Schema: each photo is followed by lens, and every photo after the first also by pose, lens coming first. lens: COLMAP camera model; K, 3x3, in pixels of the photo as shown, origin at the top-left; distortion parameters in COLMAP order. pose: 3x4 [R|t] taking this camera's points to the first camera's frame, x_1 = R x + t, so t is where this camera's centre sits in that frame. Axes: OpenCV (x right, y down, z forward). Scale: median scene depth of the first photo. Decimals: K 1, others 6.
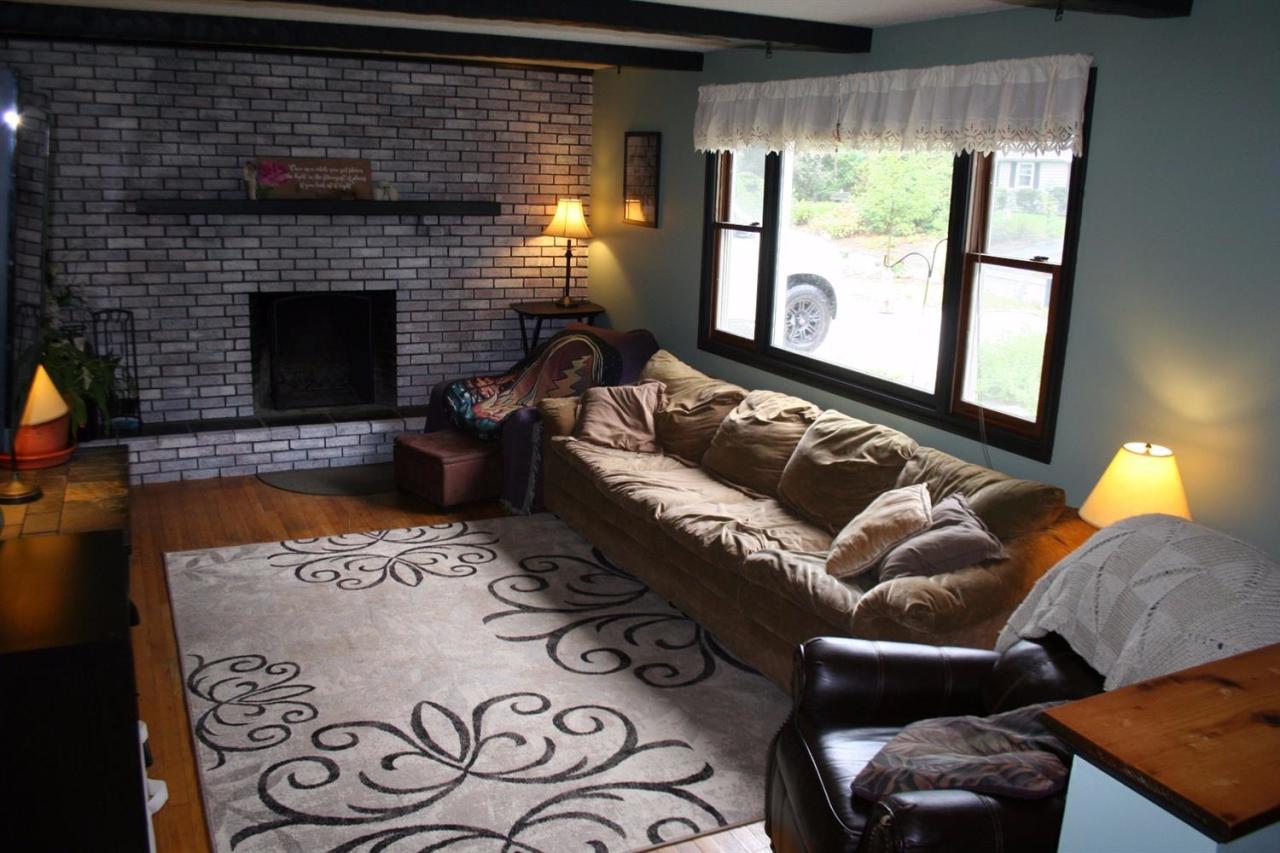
lens RADIAL K [[1064.1, 0, 640.0], [0, 1064.1, 426.5], [0, 0, 1]] dist [-0.157754, 0.129127]
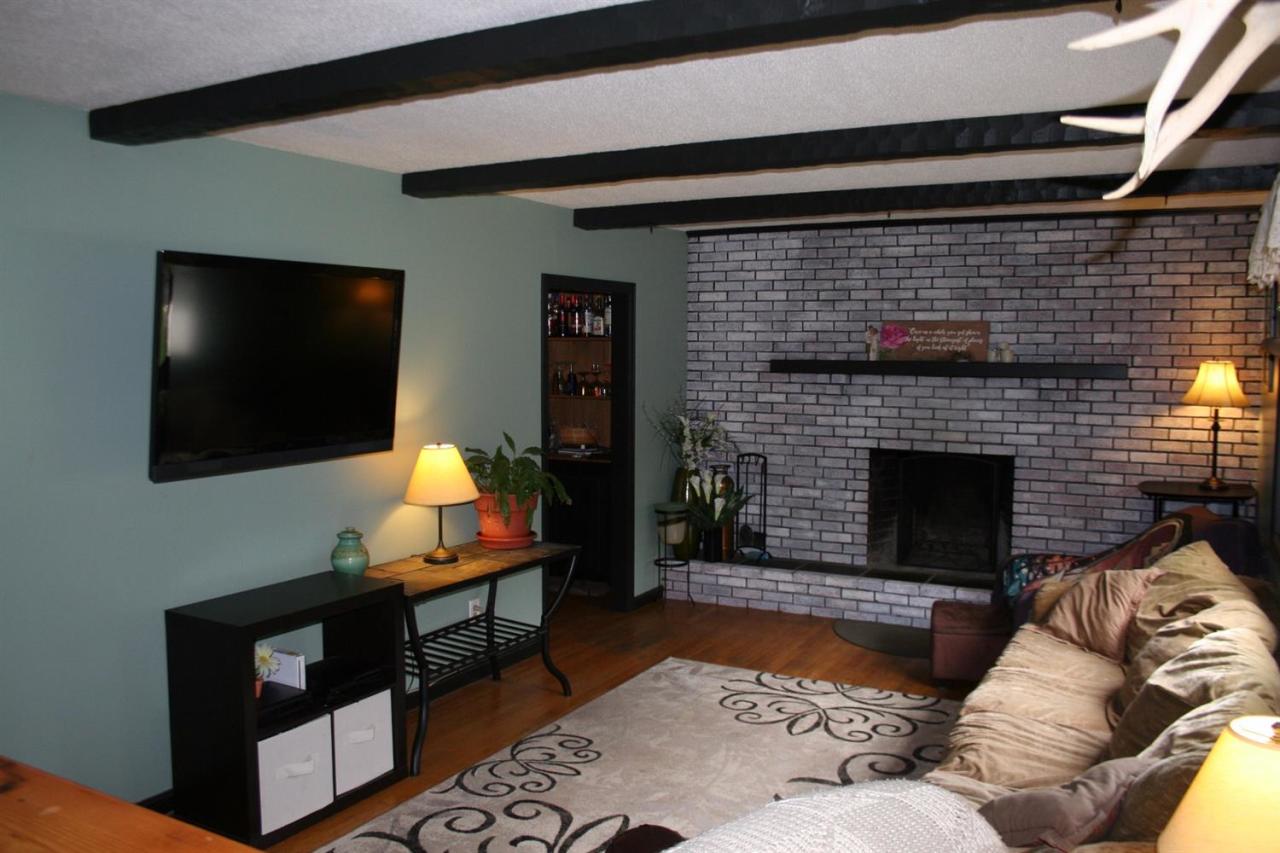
lens RADIAL K [[1048.8, 0, 640.0], [0, 1048.8, 426.5], [0, 0, 1]] dist [-0.155395, 0.123375]
pose [[0.574444, 0.025499, -0.818147, 0.361676], [-0.173627, 0.980566, -0.091347, -0.013190], [0.799918, 0.194526, 0.567707, 0.212153]]
